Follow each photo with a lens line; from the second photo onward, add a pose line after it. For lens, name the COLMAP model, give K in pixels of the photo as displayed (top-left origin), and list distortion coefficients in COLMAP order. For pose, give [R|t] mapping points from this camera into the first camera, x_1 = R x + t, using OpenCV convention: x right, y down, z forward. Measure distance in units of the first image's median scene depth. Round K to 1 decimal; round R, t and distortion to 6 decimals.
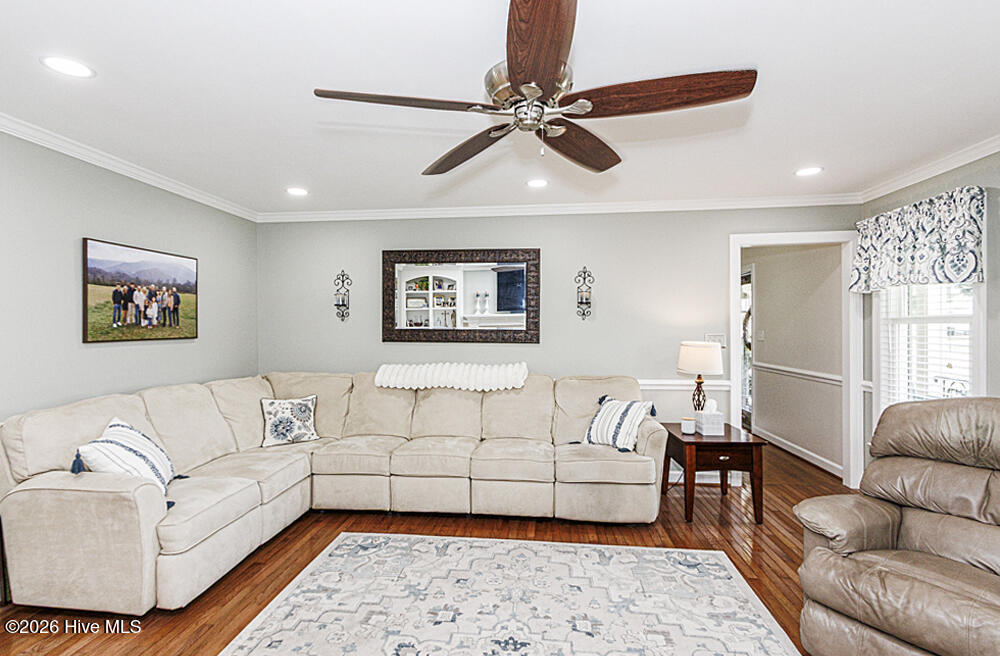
lens RADIAL K [[461.4, 0, 504.1], [0, 461.4, 328.0], [0, 0, 1]] dist [0.009578, -0.003458]
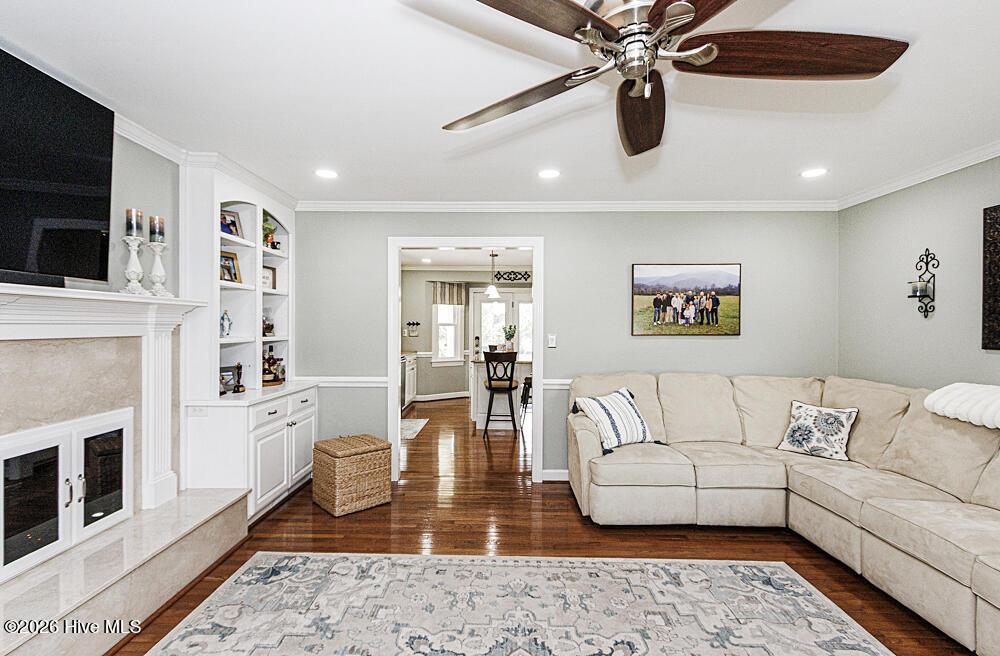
lens RADIAL K [[461.4, 0, 504.7], [0, 461.4, 330.5], [0, 0, 1]] dist [0.009578, -0.003458]
pose [[0.117941, 0.013370, -0.992931, 0.414418], [-0.006979, 0.999896, 0.012635, 0.000264], [0.992996, 0.005440, 0.118022, 0.348513]]
